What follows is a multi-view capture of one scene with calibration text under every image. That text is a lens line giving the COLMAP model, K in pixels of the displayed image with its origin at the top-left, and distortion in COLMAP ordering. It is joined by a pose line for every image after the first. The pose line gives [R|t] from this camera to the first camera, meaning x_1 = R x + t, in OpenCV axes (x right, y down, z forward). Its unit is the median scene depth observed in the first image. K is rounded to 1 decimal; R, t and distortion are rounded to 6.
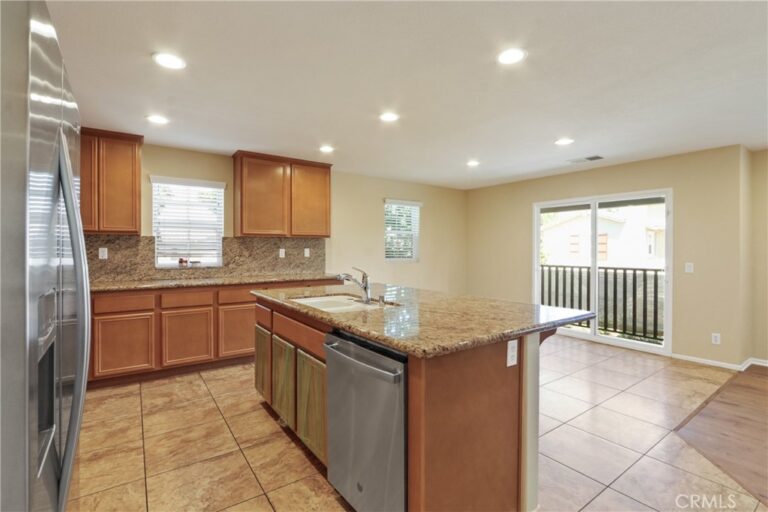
lens RADIAL K [[356.4, 0, 384.8], [0, 356.4, 250.1], [0, 0, 1]] dist [-0.014325, 0.001509]
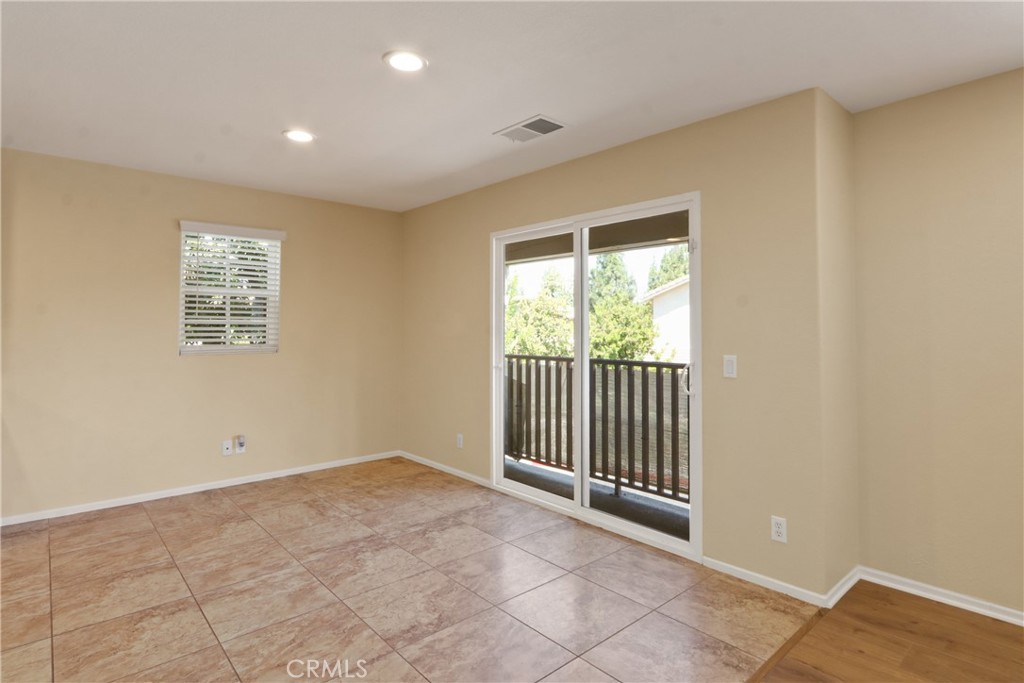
lens RADIAL K [[533.2, 0, 514.6], [0, 533.2, 318.4], [0, 0, 1]] dist [0.001941, -0.000311]
pose [[0.994306, -0.000299, 0.106560, 0.473241], [0.002431, 0.999799, -0.019878, 0.001652], [-0.106532, 0.020024, 0.994108, 0.321501]]
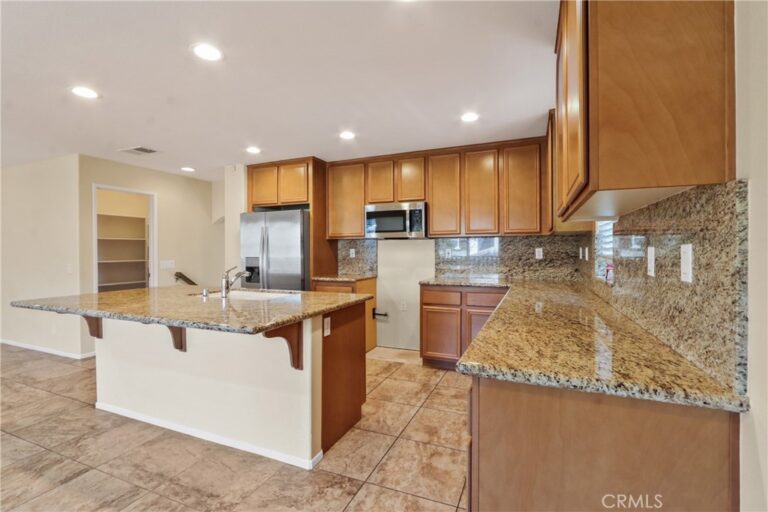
lens RADIAL K [[356.4, 0, 384.8], [0, 356.4, 250.1], [0, 0, 1]] dist [-0.014325, 0.001509]
pose [[-0.852156, 0.000677, -0.523288, 0.055489], [-0.000852, 0.999996, 0.002680, -0.001257], [0.523288, 0.002729, -0.852152, 1.226703]]
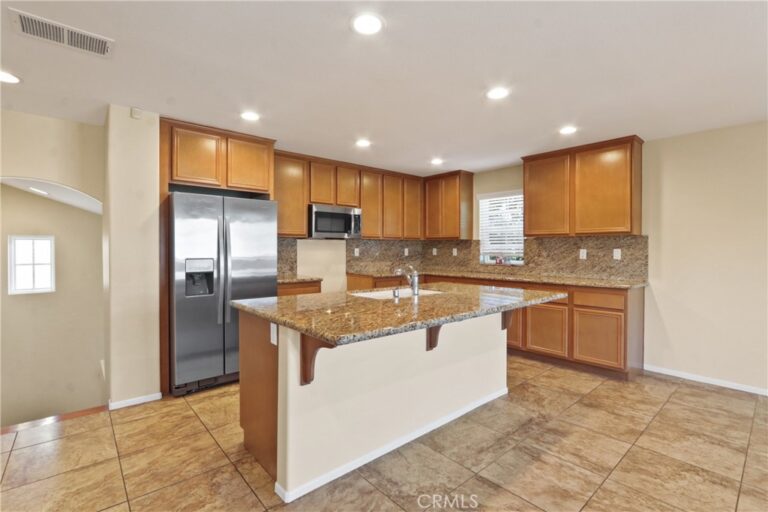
lens RADIAL K [[356.4, 0, 384.8], [0, 356.4, 250.1], [0, 0, 1]] dist [-0.014325, 0.001509]
pose [[0.099484, 0.000827, -0.995039, 0.586110], [-0.007976, 0.999968, 0.000034, 0.002748], [0.995007, 0.007933, 0.099487, 0.456899]]
